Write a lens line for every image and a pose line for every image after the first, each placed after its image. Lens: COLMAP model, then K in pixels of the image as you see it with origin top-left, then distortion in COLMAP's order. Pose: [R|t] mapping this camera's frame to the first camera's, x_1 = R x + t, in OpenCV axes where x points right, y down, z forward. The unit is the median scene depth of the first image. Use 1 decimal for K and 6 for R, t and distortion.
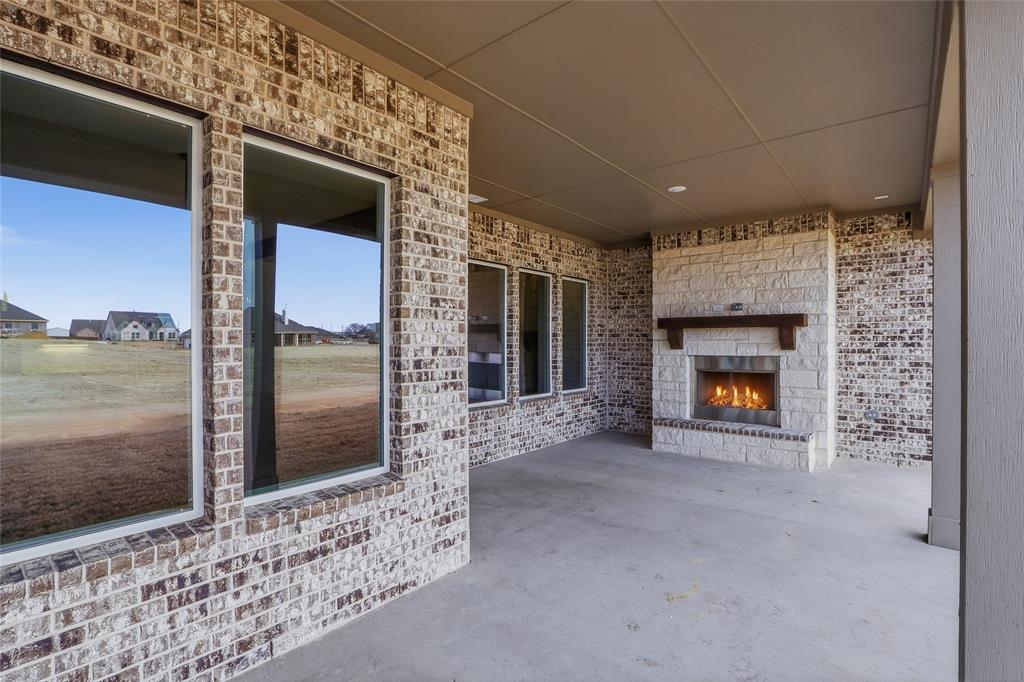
lens RADIAL K [[484.3, 0, 518.6], [0, 484.3, 345.2], [0, 0, 1]] dist [-0.017992, 0.003012]
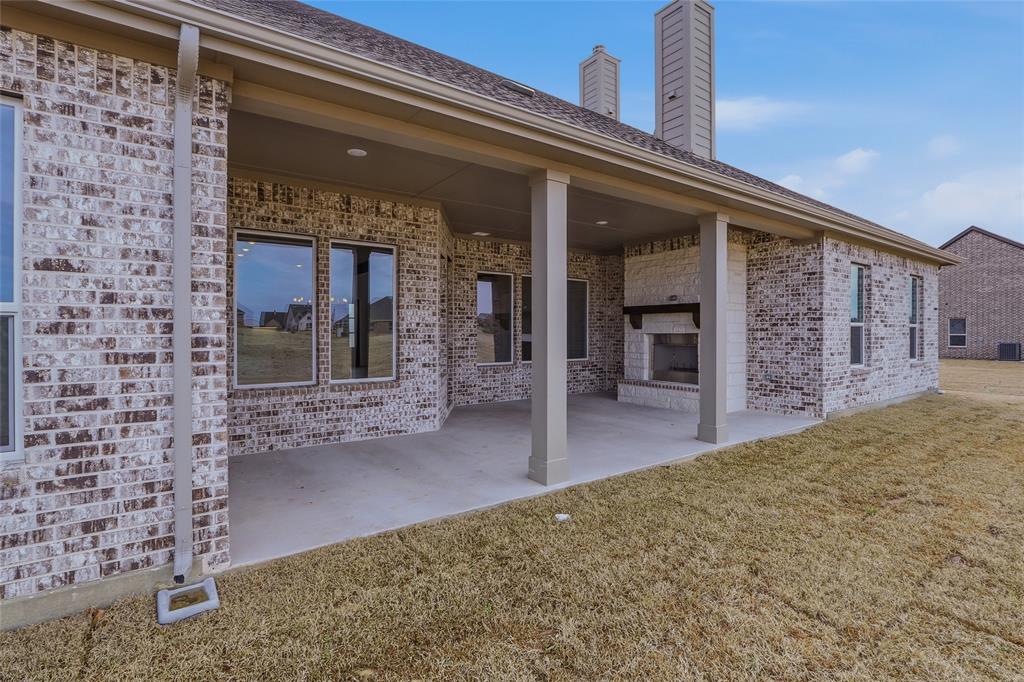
lens RADIAL K [[484.3, 0, 525.2], [0, 484.3, 333.3], [0, 0, 1]] dist [-0.017992, 0.003012]
pose [[0.969235, 0.001945, -0.246128, 0.413982], [-0.002201, 0.999997, -0.000767, 0.025931], [0.246126, 0.001285, 0.969237, -0.482338]]
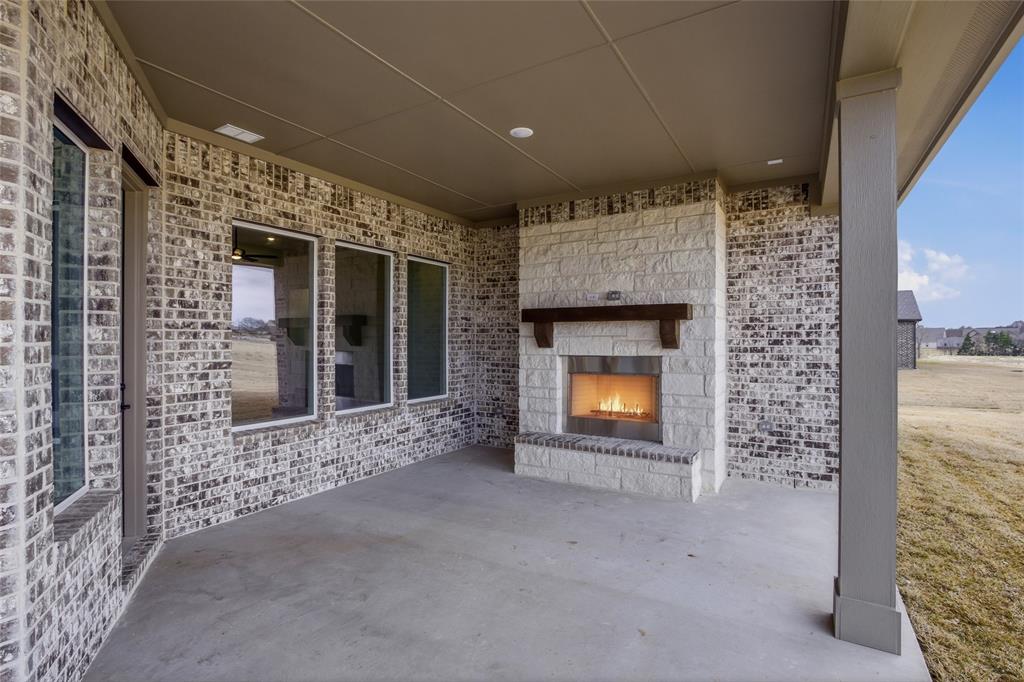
lens RADIAL K [[484.3, 0, 517.3], [0, 484.3, 340.1], [0, 0, 1]] dist [-0.017992, 0.003012]
pose [[0.989201, 0.000875, 0.146561, 0.187279], [-0.000331, 0.999993, -0.003735, -0.001413], [-0.146563, 0.003646, 0.989195, 0.235599]]
